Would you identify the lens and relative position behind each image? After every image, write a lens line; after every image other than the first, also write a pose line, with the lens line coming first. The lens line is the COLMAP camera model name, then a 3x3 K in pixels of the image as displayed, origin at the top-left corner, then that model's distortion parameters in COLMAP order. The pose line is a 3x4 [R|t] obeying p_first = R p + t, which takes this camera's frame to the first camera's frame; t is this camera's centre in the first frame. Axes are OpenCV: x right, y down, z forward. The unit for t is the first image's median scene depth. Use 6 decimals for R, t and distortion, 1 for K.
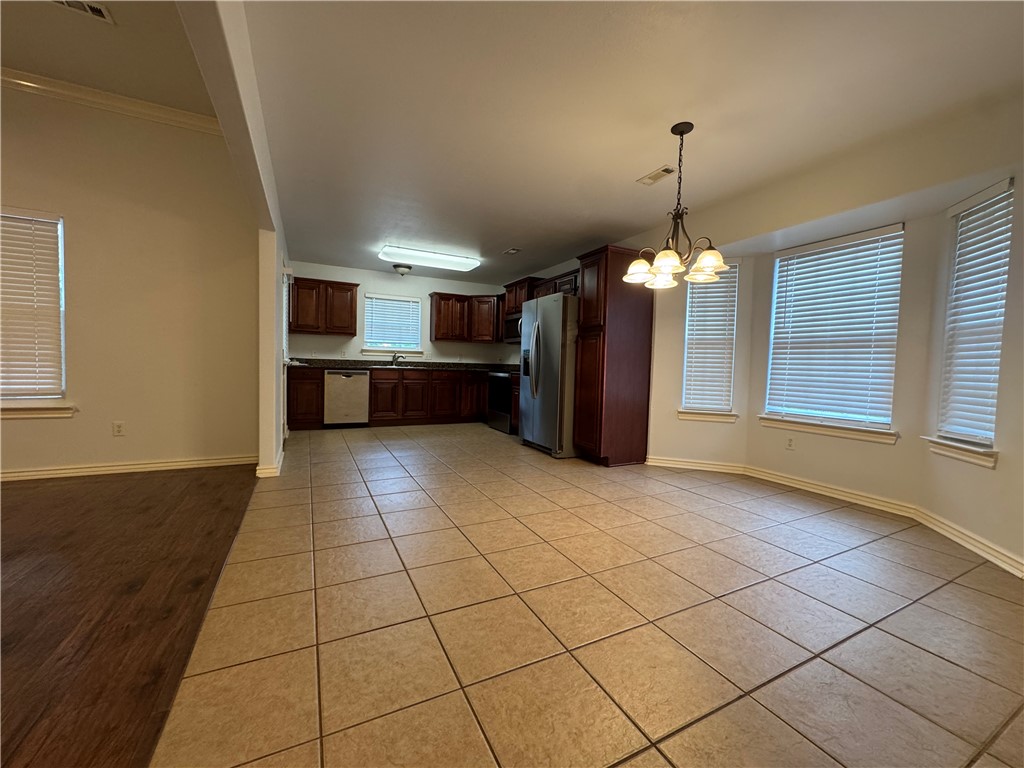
lens RADIAL K [[407.6, 0, 512.2], [0, 407.6, 383.0], [0, 0, 1]] dist [-0.002139, -0.000208]
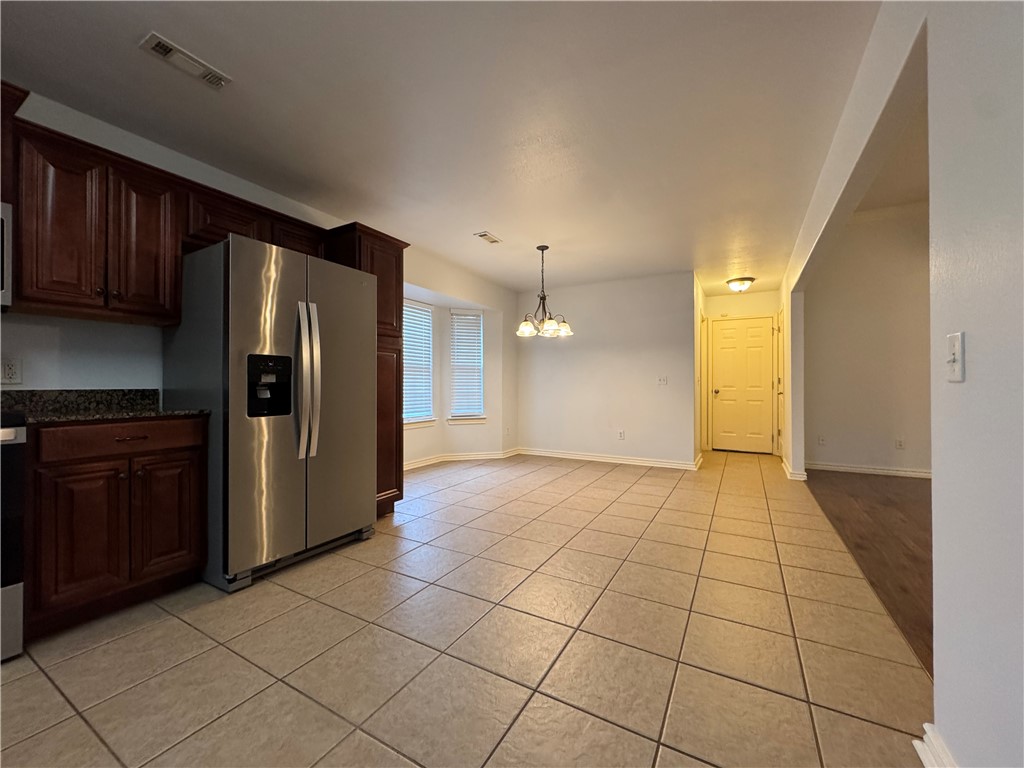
lens RADIAL K [[407.6, 0, 512.8], [0, 407.6, 383.9], [0, 0, 1]] dist [-0.002139, -0.000208]
pose [[-0.554774, -0.021978, 0.831711, -0.558632], [0.022472, 0.998891, 0.041385, -0.075332], [-0.831698, 0.041650, -0.553665, 1.222355]]
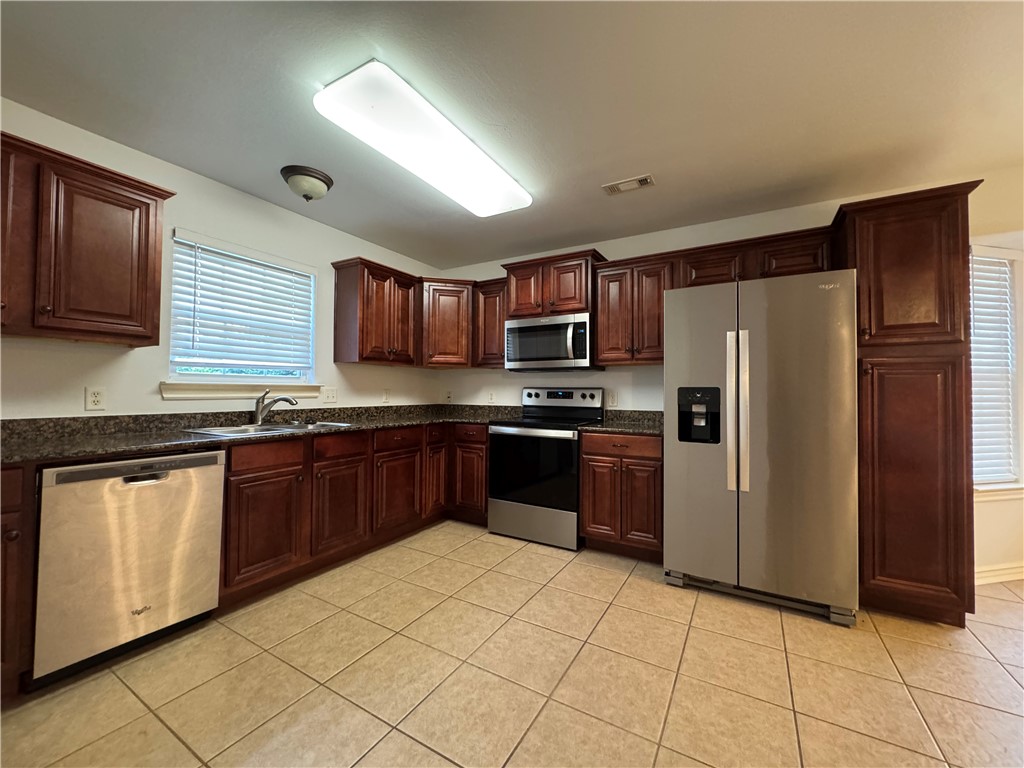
lens RADIAL K [[407.6, 0, 512.0], [0, 407.6, 383.3], [0, 0, 1]] dist [-0.002139, -0.000208]
pose [[0.838902, -0.009907, 0.544192, -0.484042], [0.038714, 0.998388, -0.041505, -0.089129], [-0.542904, 0.055887, 0.837933, 0.854370]]
